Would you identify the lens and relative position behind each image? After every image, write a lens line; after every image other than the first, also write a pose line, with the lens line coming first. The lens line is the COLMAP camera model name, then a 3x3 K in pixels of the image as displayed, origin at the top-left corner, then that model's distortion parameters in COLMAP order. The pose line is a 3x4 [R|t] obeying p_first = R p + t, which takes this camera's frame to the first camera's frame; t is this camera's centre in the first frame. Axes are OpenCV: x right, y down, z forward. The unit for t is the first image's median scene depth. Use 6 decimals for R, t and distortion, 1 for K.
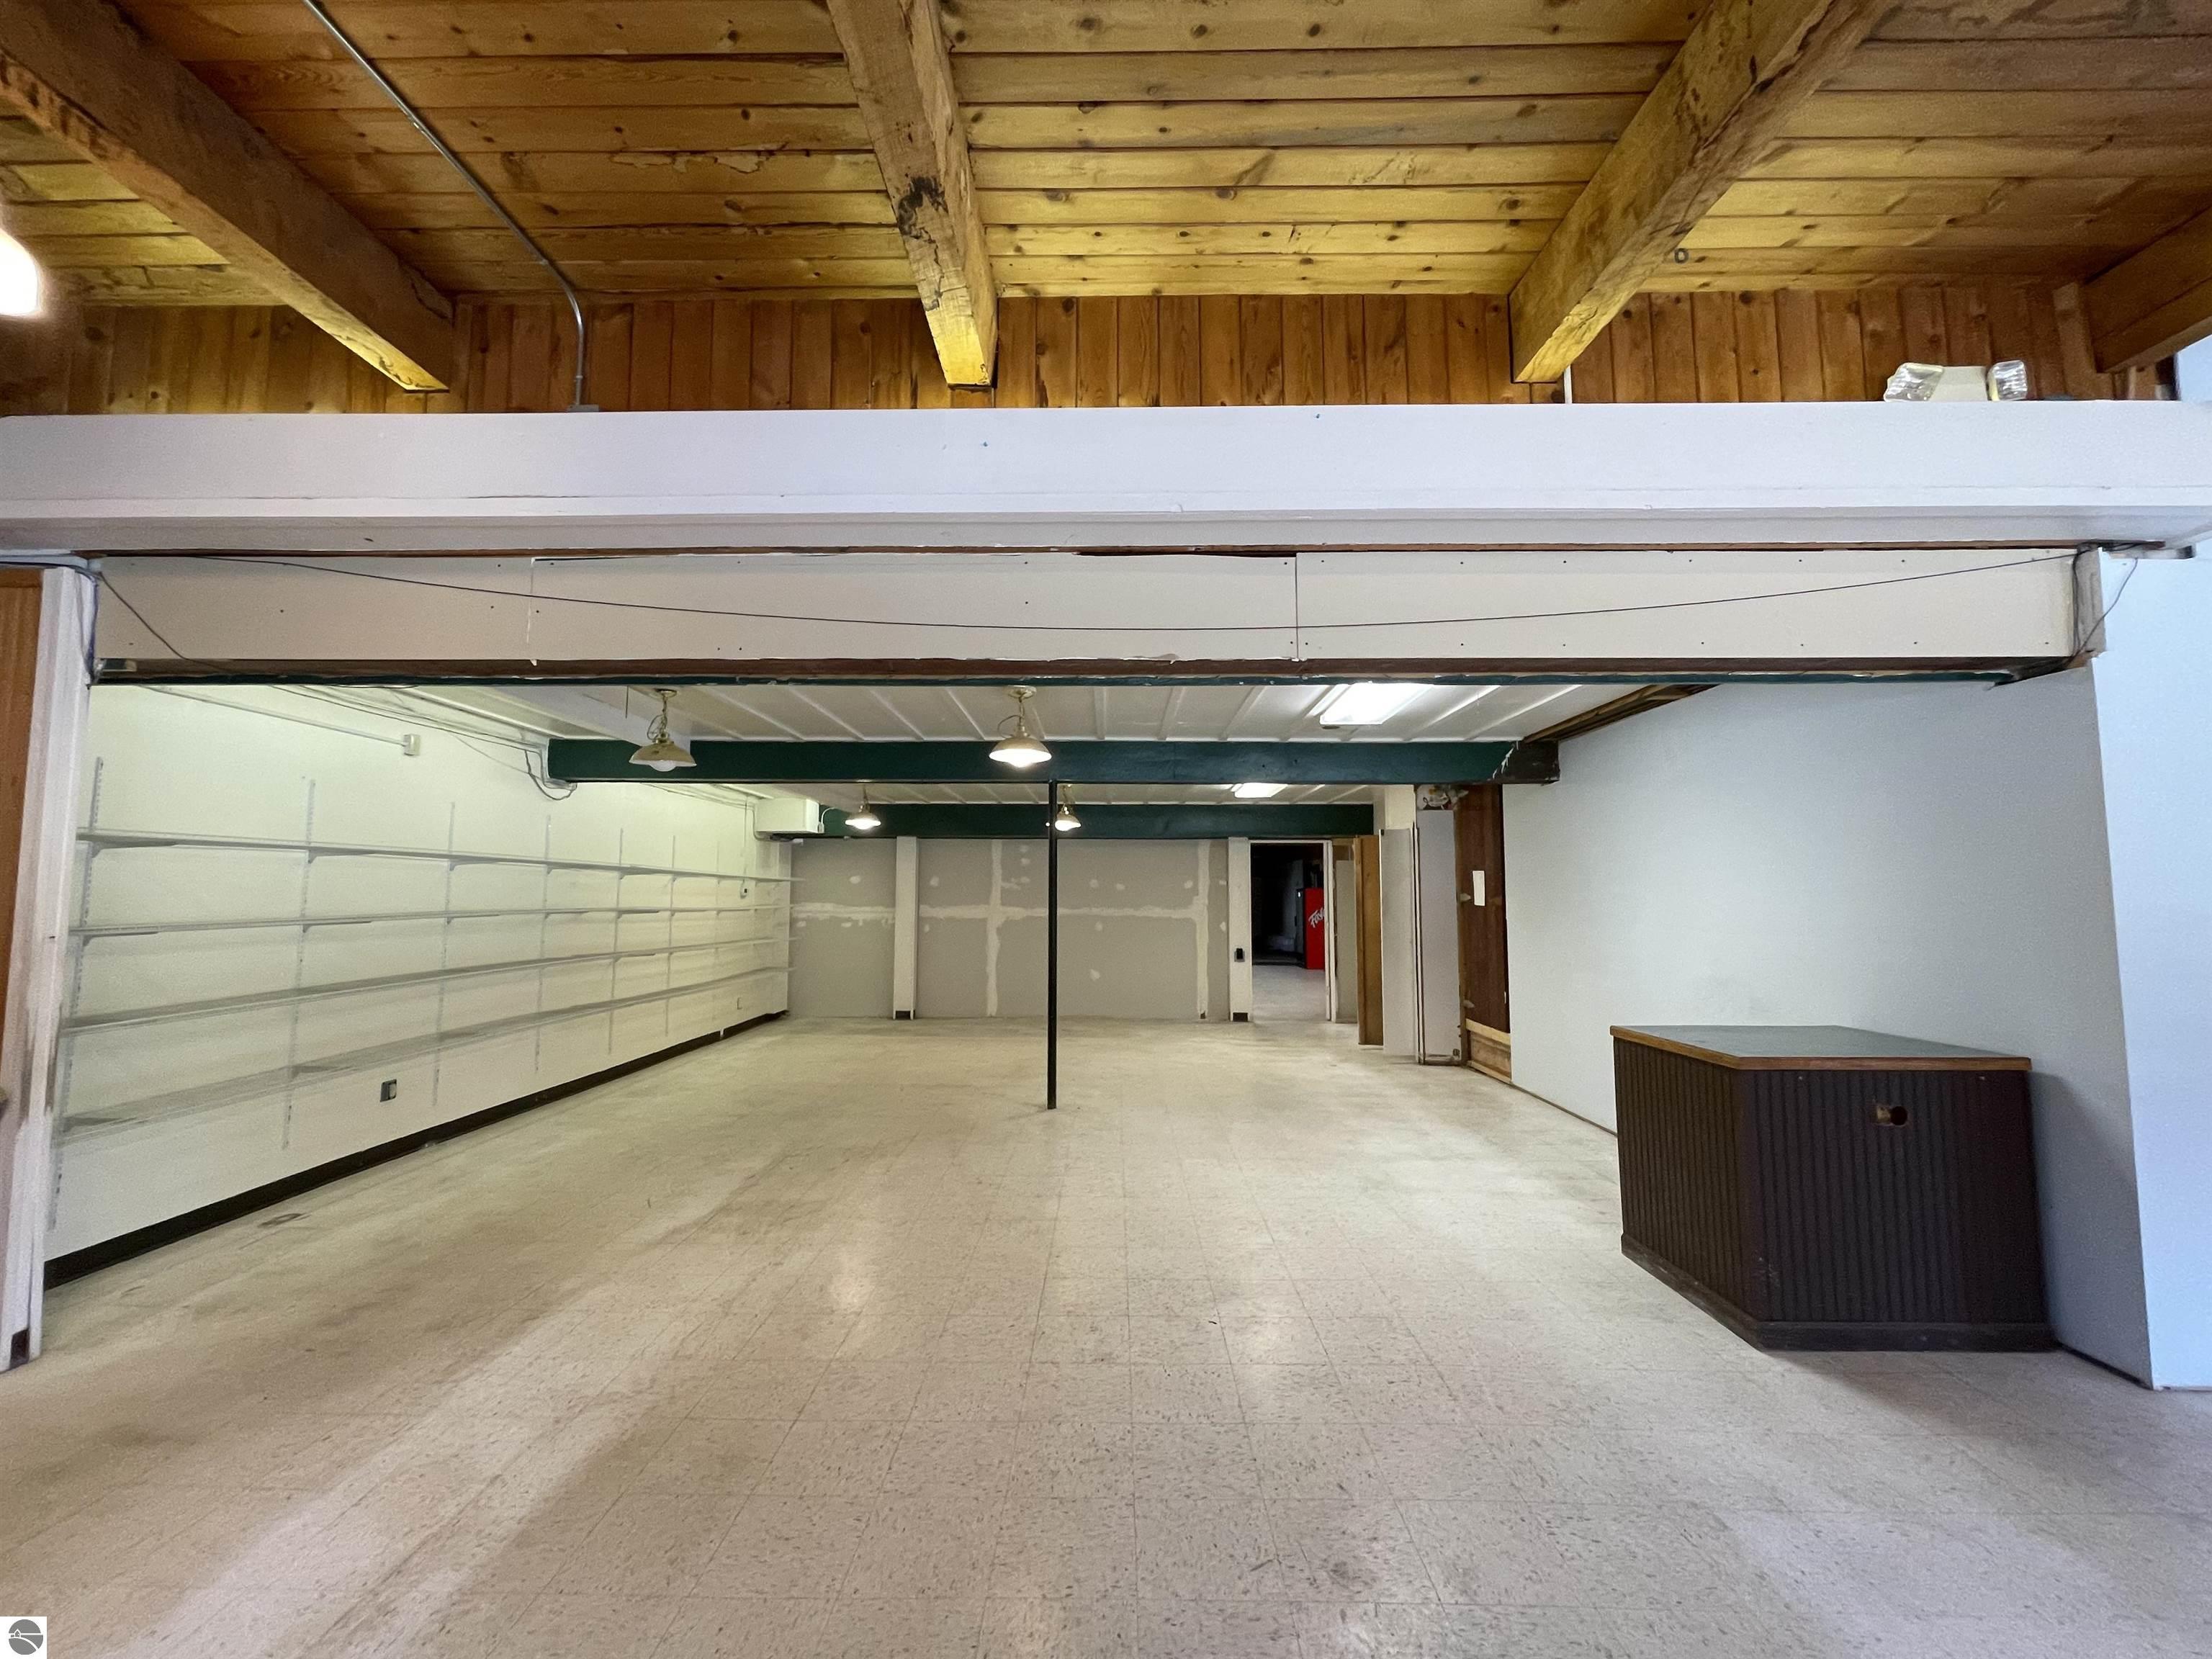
lens RADIAL K [[893.6, 0, 1098.7], [0, 893.6, 831.7], [0, 0, 1]] dist [0.001629, 0.000149]
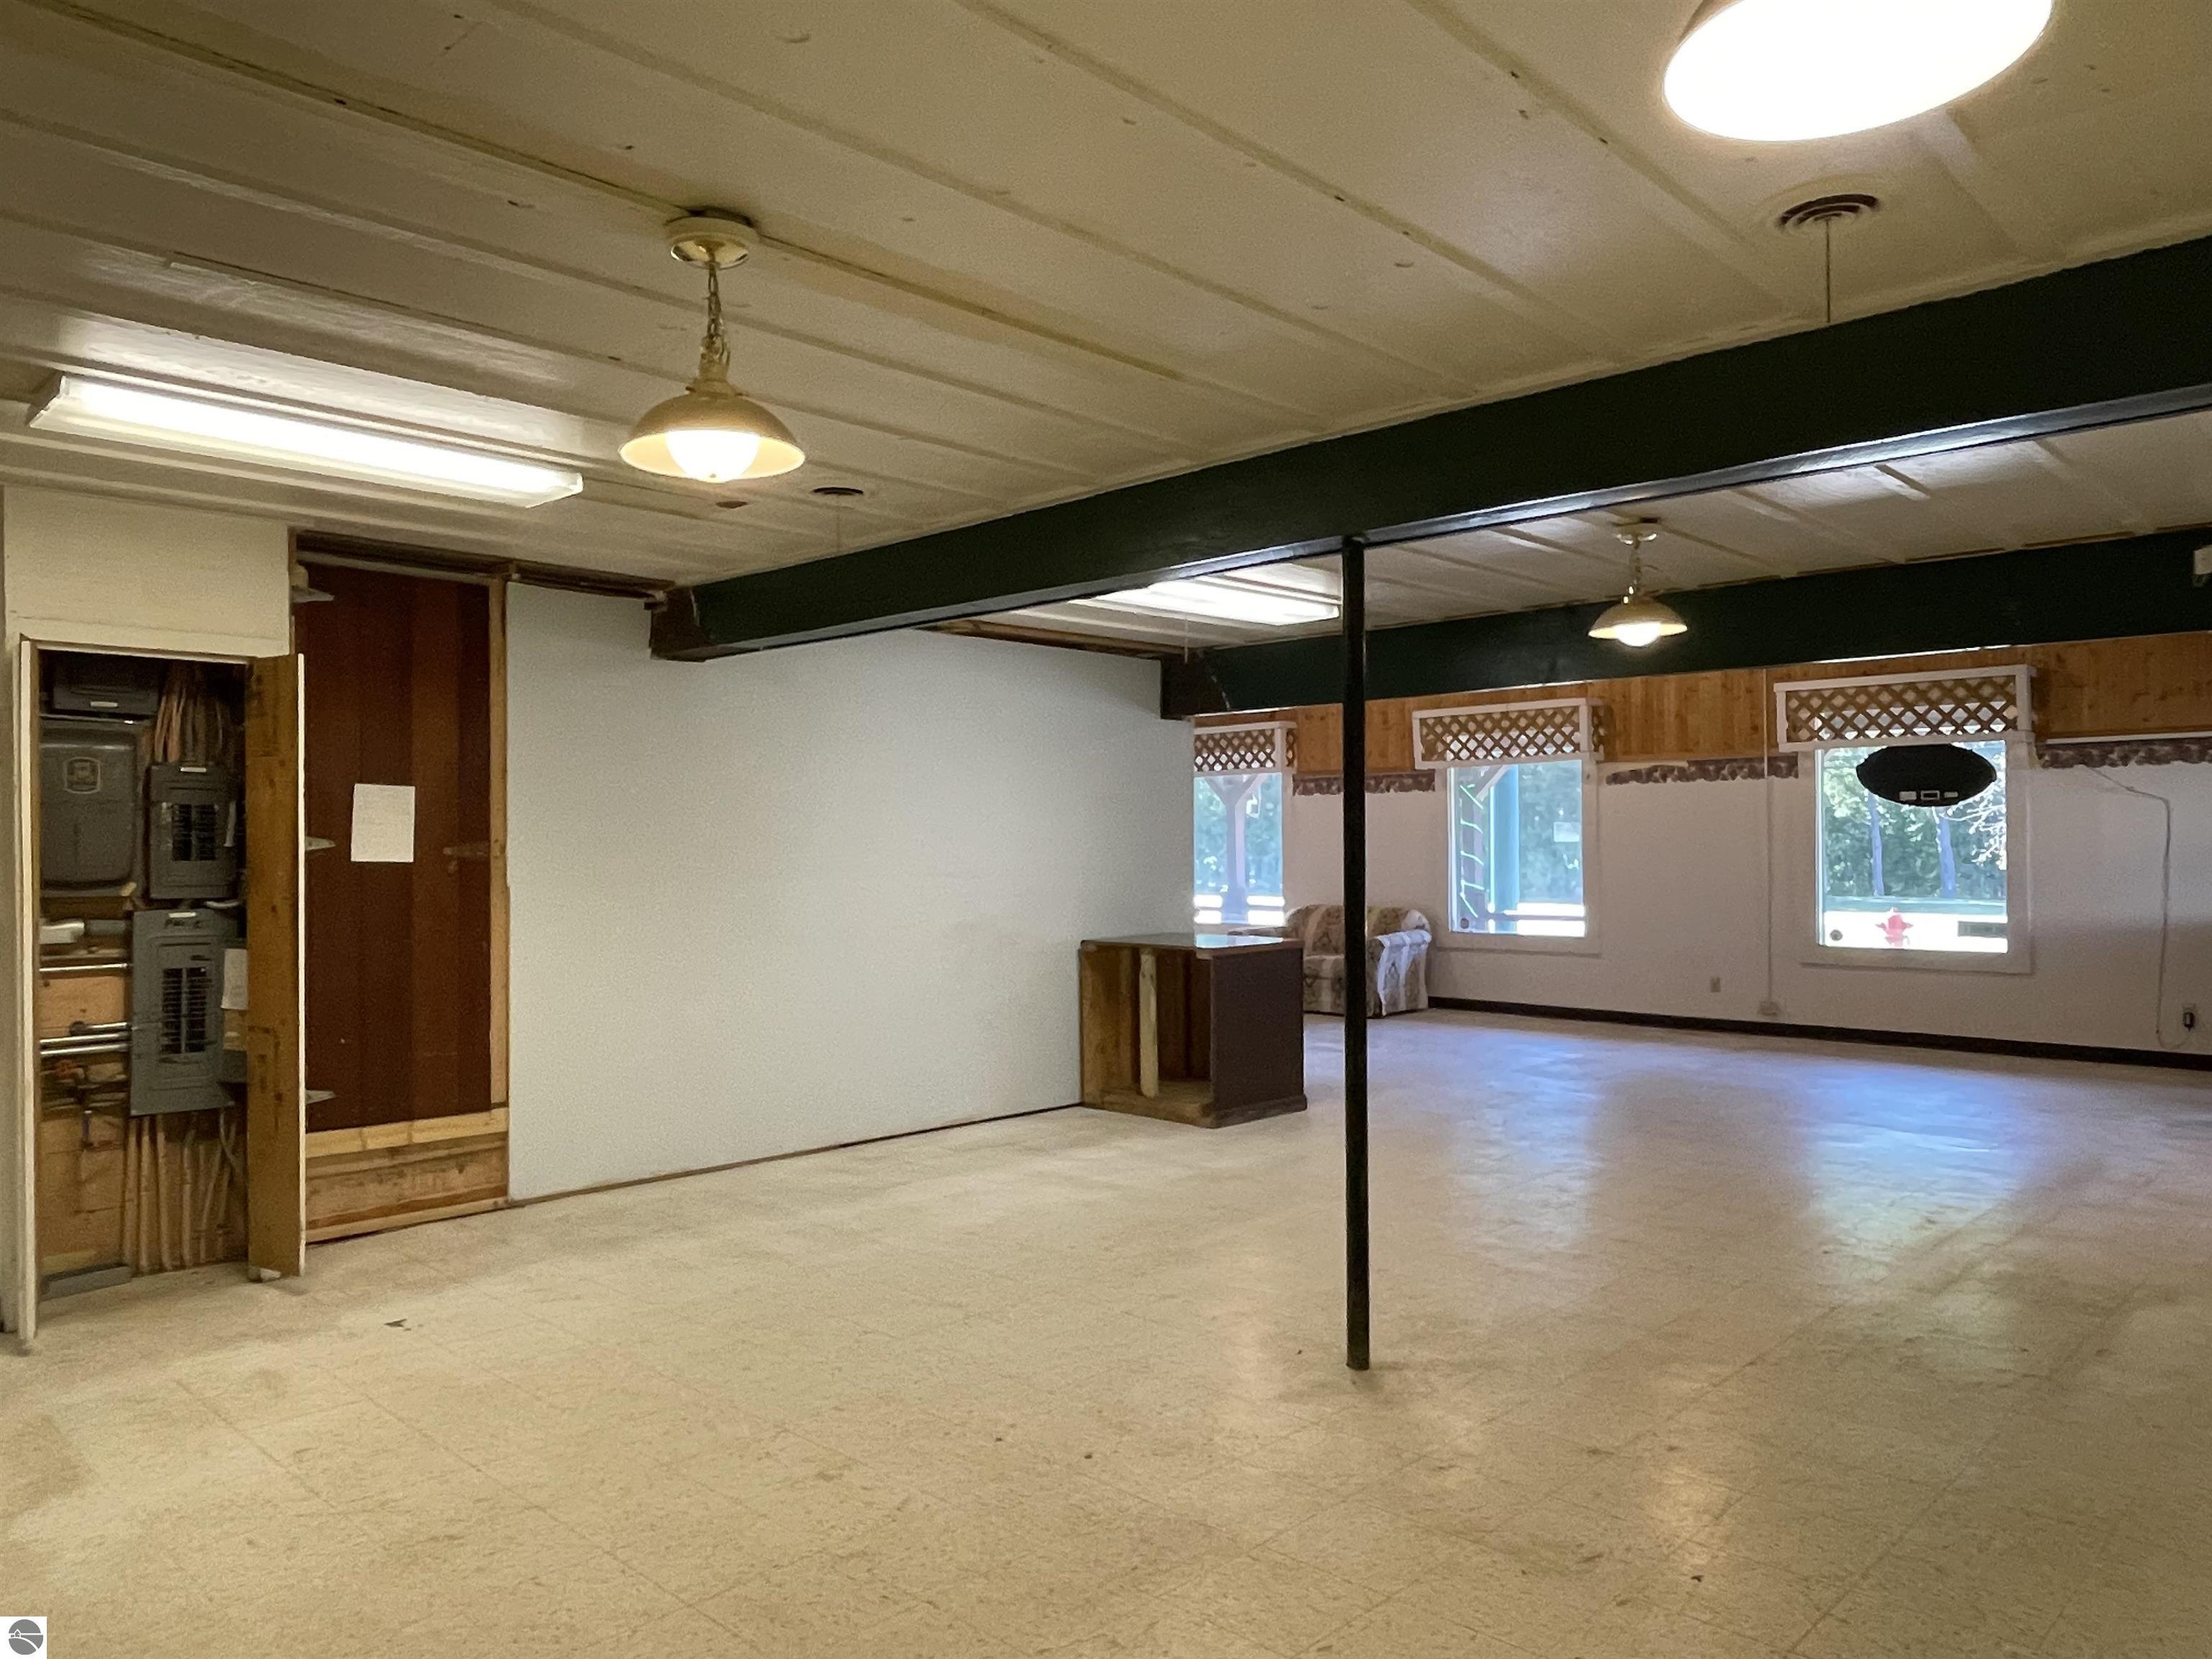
lens RADIAL K [[1547.5, 0, 1090.4], [0, 1547.5, 839.9], [0, 0, 1]] dist [-0.006066, -0.003793]
pose [[-0.730636, 0.005543, 0.682745, -0.559170], [-0.045994, 0.997296, -0.057318, 0.153614], [-0.681217, -0.073281, -0.728405, 2.045844]]
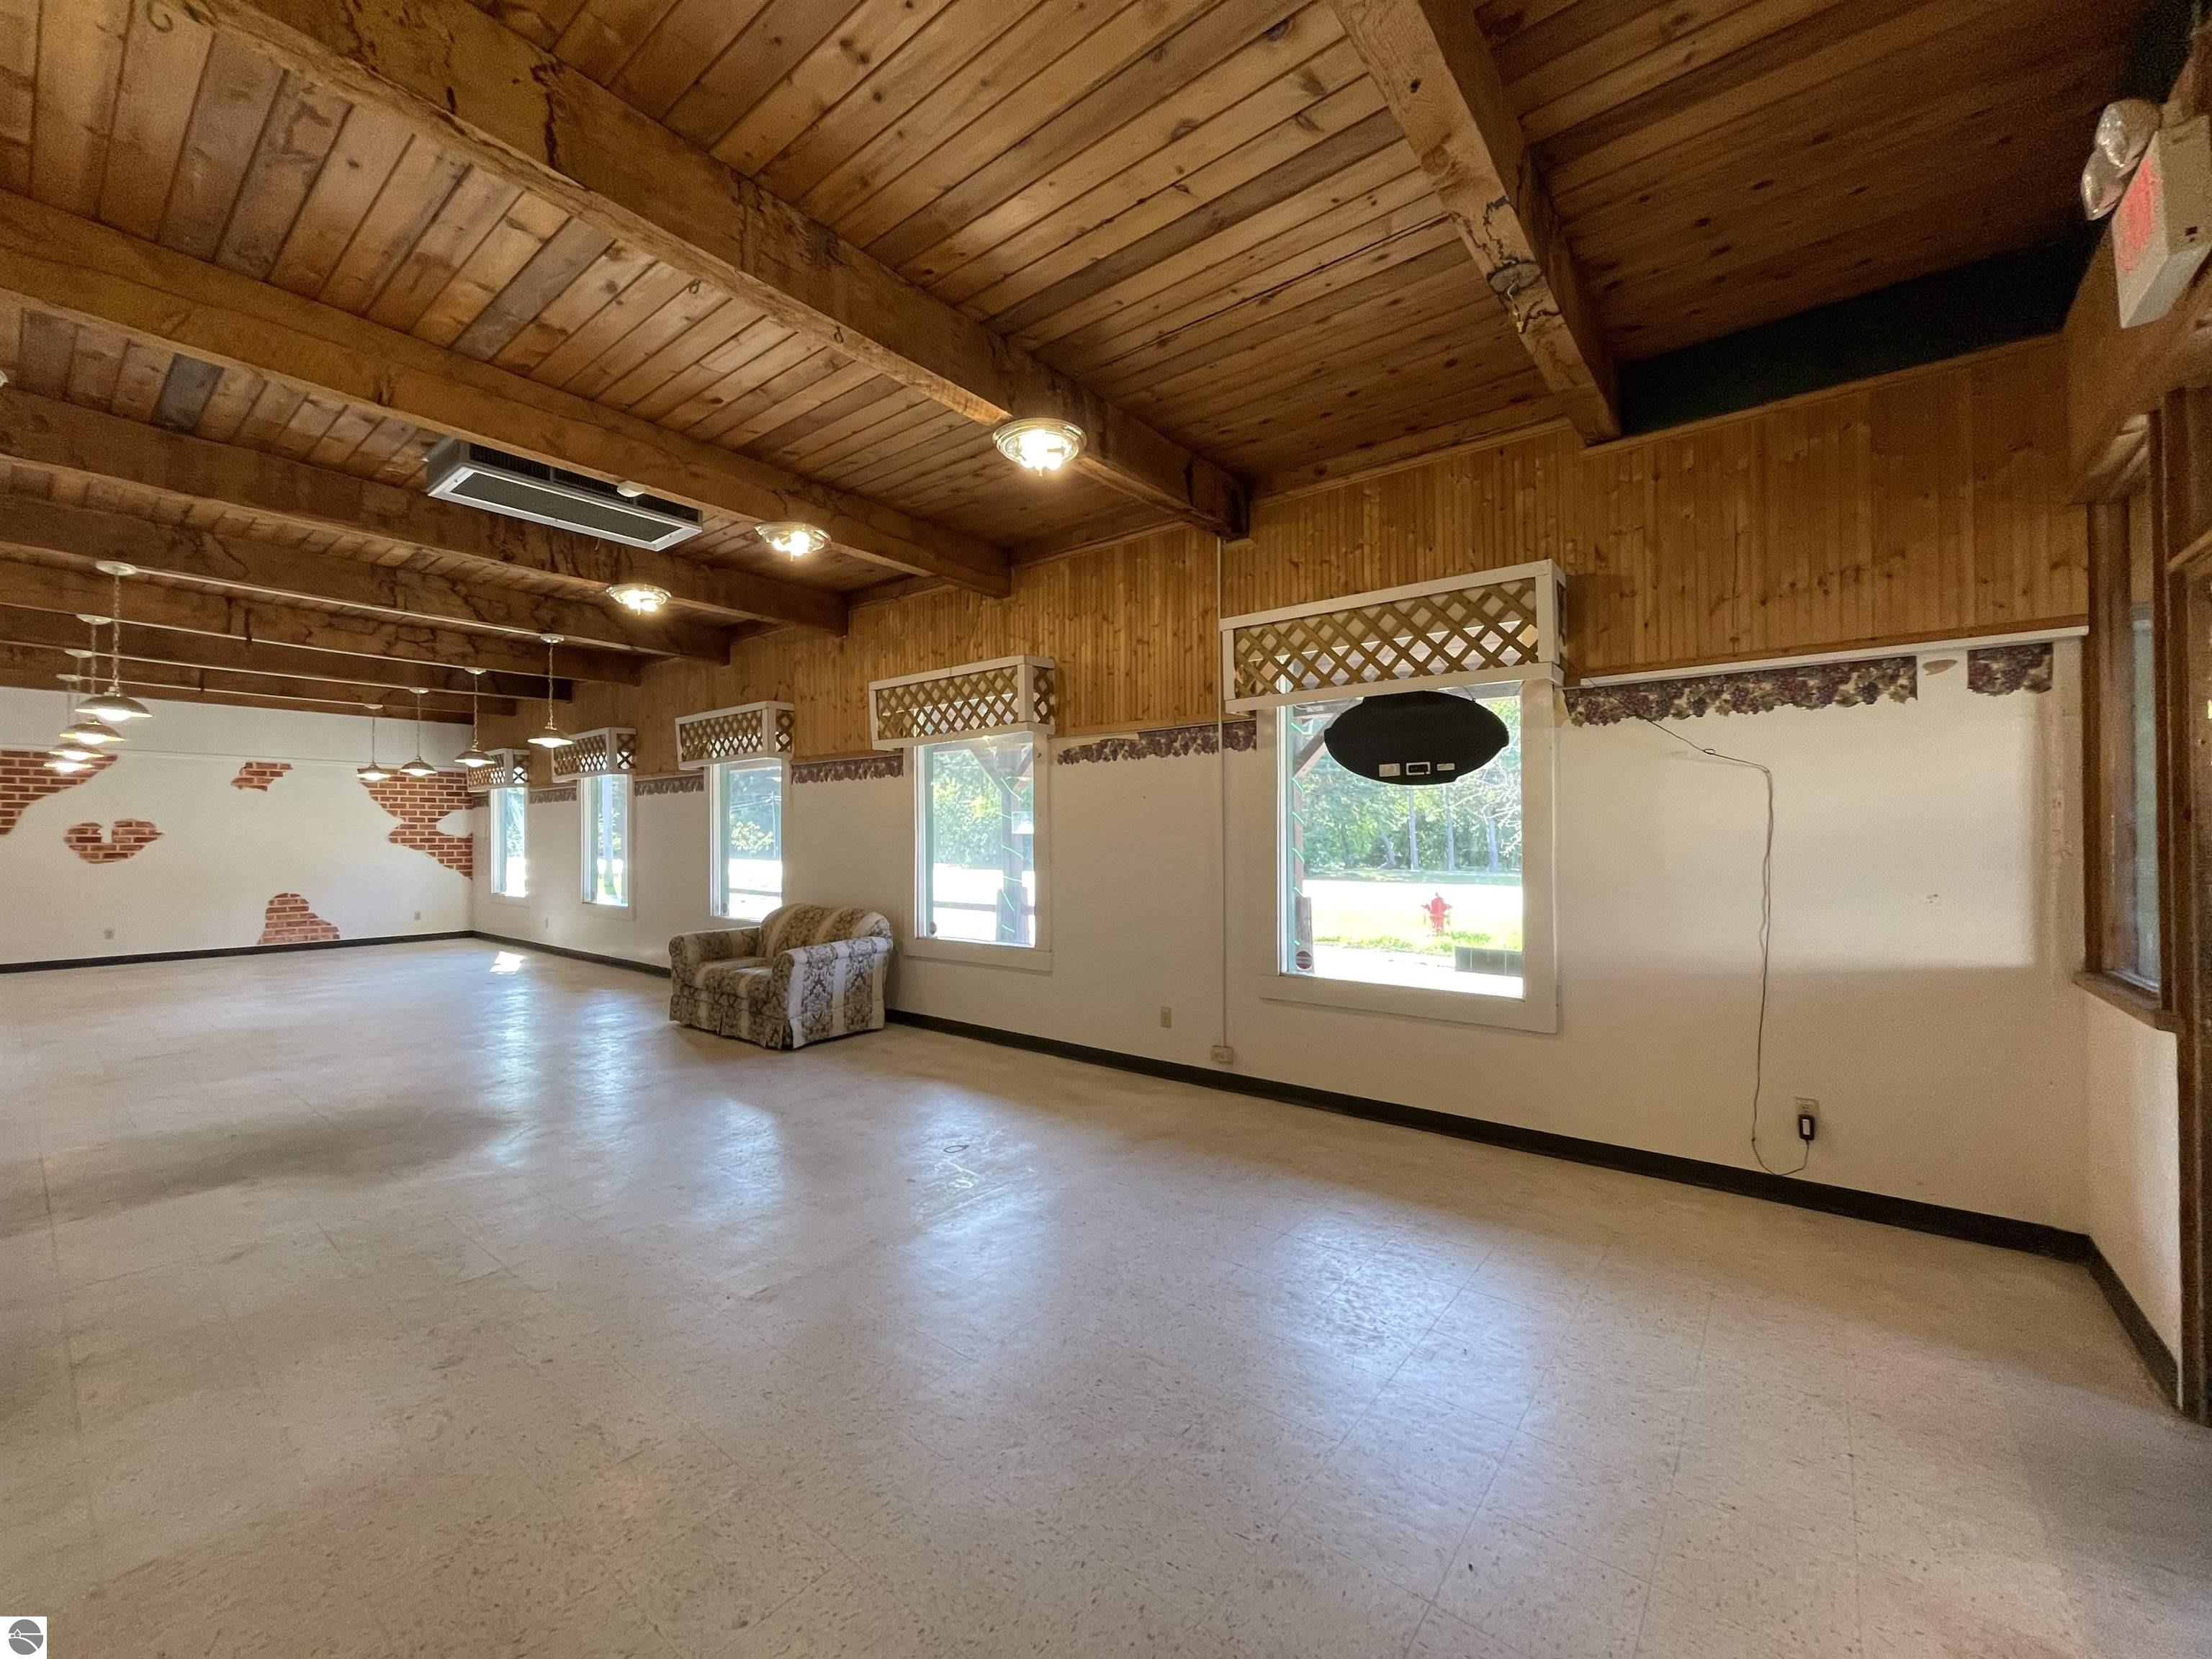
lens RADIAL K [[893.6, 0, 1108.1], [0, 893.6, 833.4], [0, 0, 1]] dist [0.001629, 0.000149]
pose [[-0.793025, 0.003969, 0.609176, -0.227362], [-0.043319, 0.997080, -0.062889, 0.042259], [-0.607647, -0.076262, -0.790537, 0.511741]]
